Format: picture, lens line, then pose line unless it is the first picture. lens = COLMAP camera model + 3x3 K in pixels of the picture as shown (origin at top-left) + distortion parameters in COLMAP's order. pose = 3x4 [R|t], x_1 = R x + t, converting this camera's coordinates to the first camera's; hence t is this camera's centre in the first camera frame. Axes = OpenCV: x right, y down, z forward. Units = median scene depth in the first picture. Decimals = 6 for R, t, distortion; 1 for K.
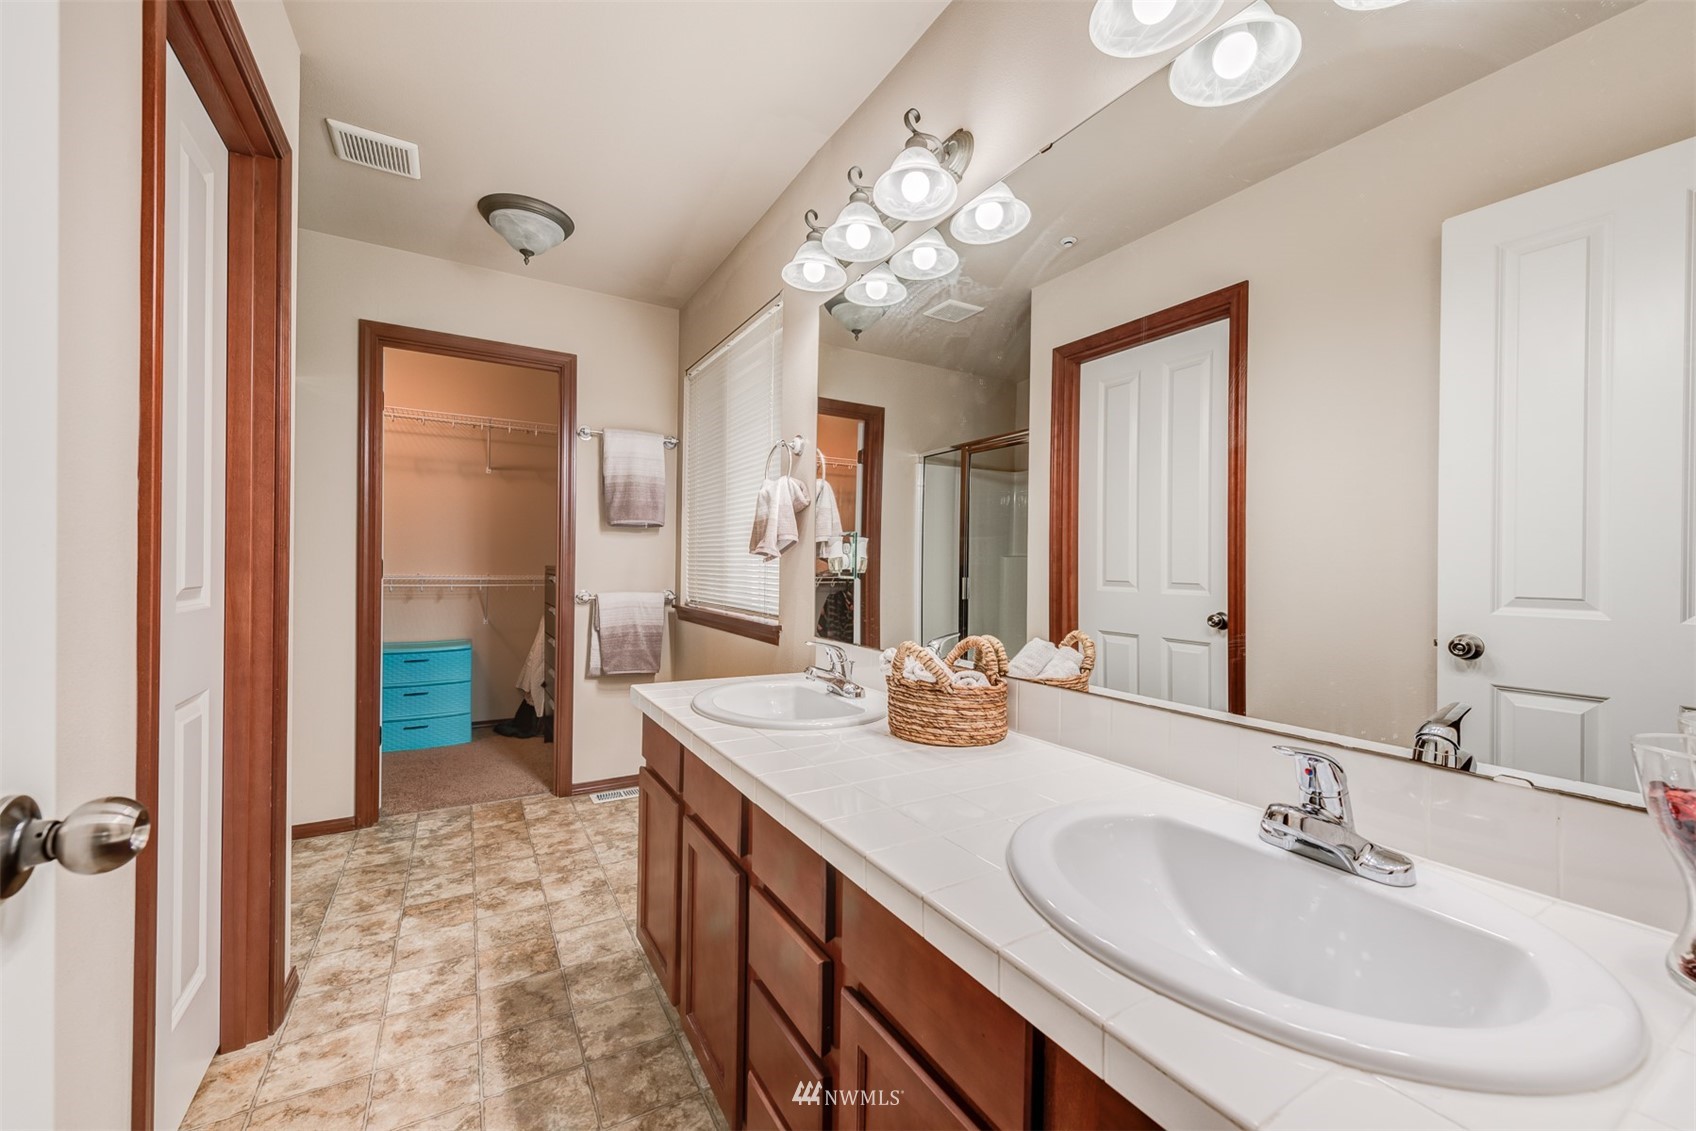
lens RADIAL K [[667.2, 0, 851.2], [0, 667.2, 573.0], [0, 0, 1]] dist [0.013834, 0.000010]
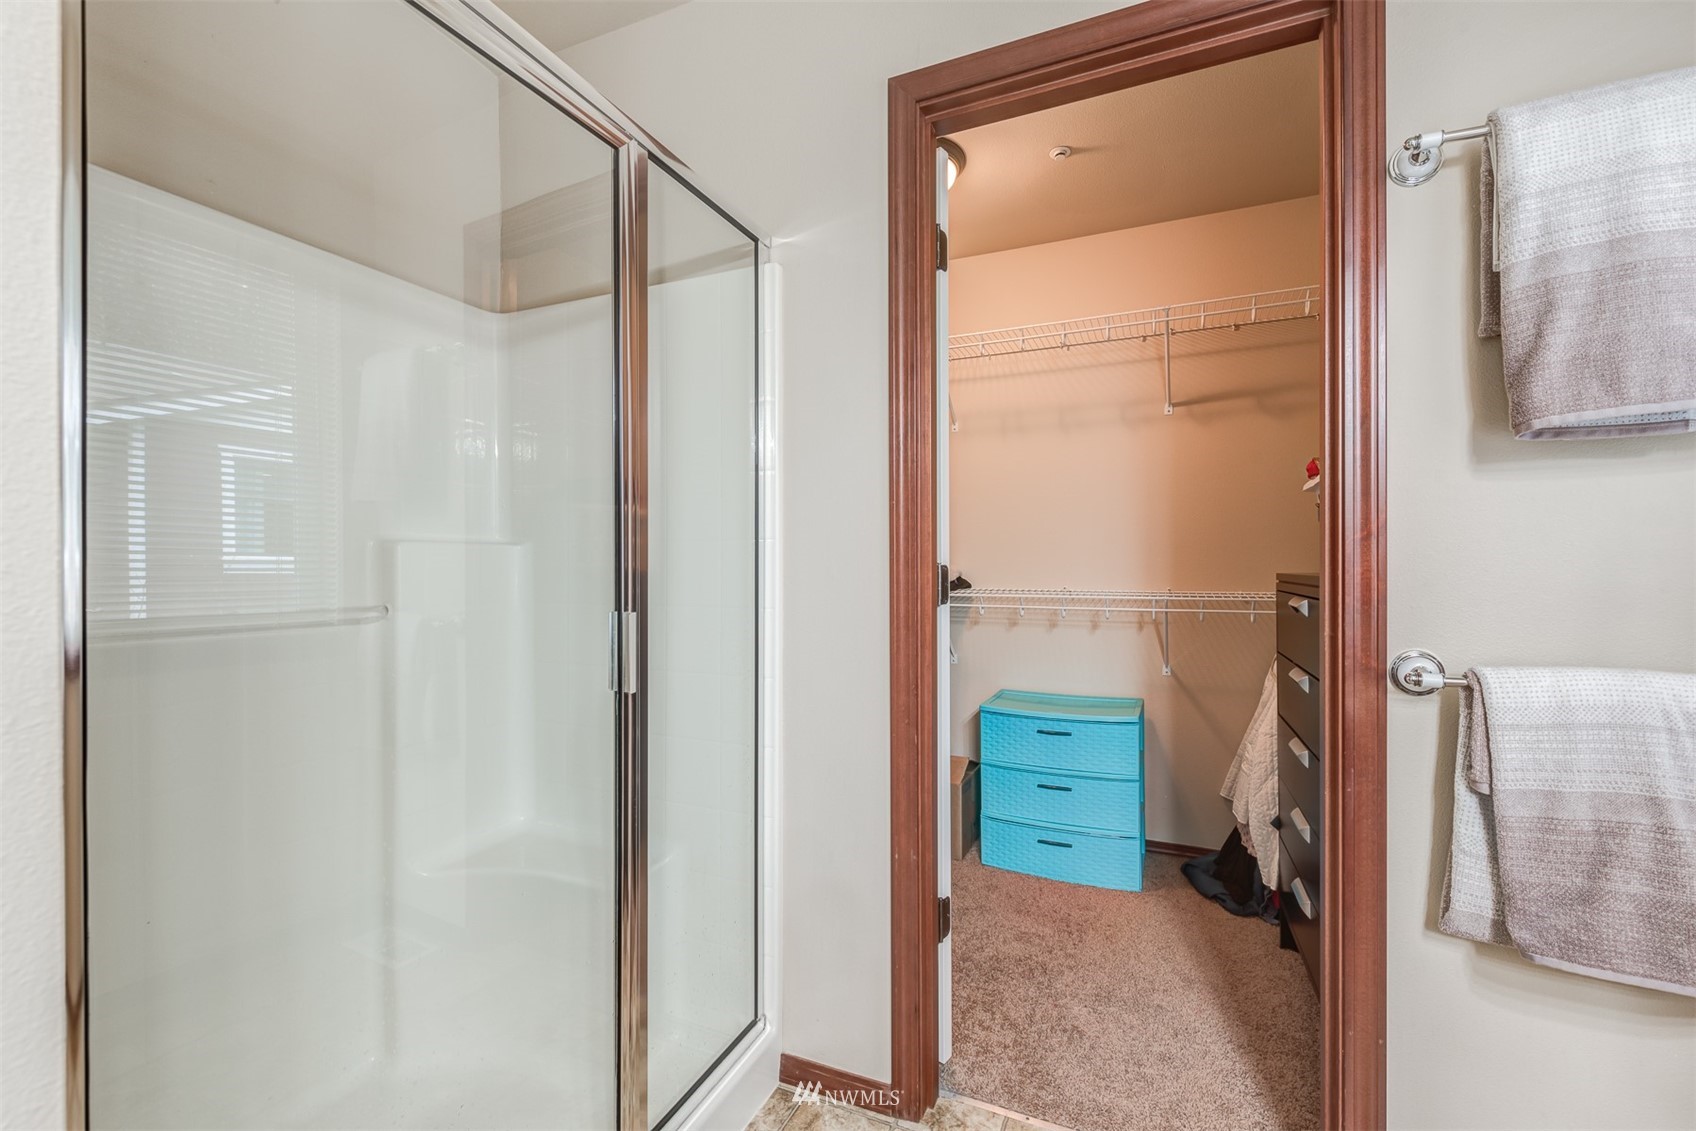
lens RADIAL K [[717.3, 0, 848.0], [0, 717.3, 565.5], [0, 0, 1]] dist [-0.000287, -0.000215]
pose [[0.581732, -0.017331, -0.813196, -0.278817], [0.002005, 0.999800, -0.019873, -0.009113], [0.813378, 0.009931, 0.581651, 0.577721]]
